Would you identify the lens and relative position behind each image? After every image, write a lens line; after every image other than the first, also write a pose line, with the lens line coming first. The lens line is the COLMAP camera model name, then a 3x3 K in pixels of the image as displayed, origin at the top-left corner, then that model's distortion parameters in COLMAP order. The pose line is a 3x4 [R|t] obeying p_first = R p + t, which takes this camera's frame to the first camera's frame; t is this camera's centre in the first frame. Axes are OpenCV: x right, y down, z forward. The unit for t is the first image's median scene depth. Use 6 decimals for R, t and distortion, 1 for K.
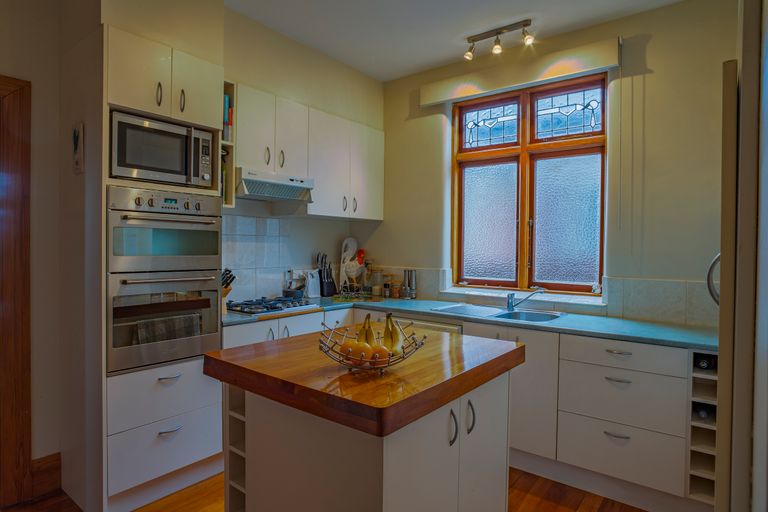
lens RADIAL K [[443.0, 0, 385.2], [0, 443.0, 251.8], [0, 0, 1]] dist [-0.040269, 0.002516]
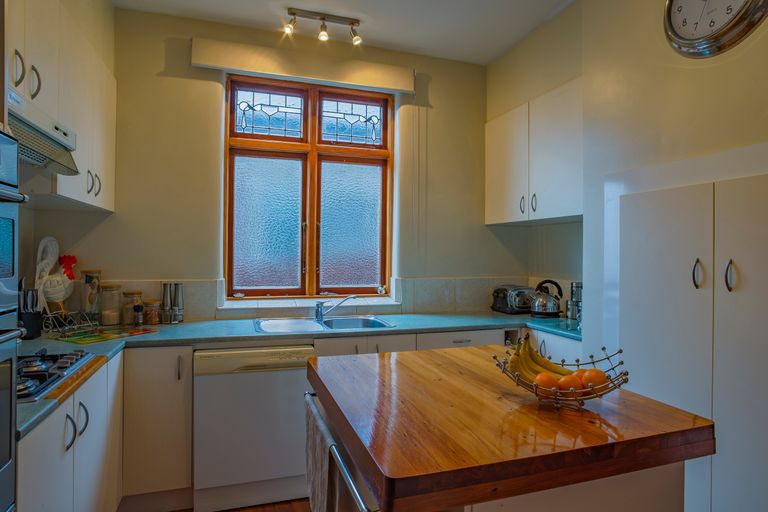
lens RADIAL K [[443.0, 0, 385.2], [0, 443.0, 251.8], [0, 0, 1]] dist [-0.040269, 0.002516]
pose [[0.550630, -0.005022, 0.834734, -0.385154], [0.006093, 0.999979, 0.001997, -0.010919], [-0.834727, 0.003987, 0.550649, 0.341266]]
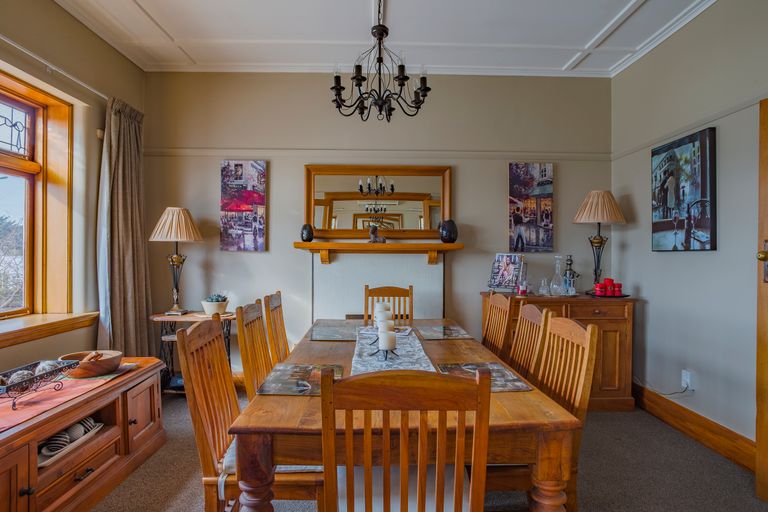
lens RADIAL K [[443.0, 0, 385.2], [0, 443.0, 251.8], [0, 0, 1]] dist [-0.040269, 0.002516]
pose [[-0.628638, -0.018610, 0.777476, -0.700133], [-0.004981, 0.999789, 0.019904, -0.076064], [-0.777682, 0.008640, -0.628598, 0.880832]]
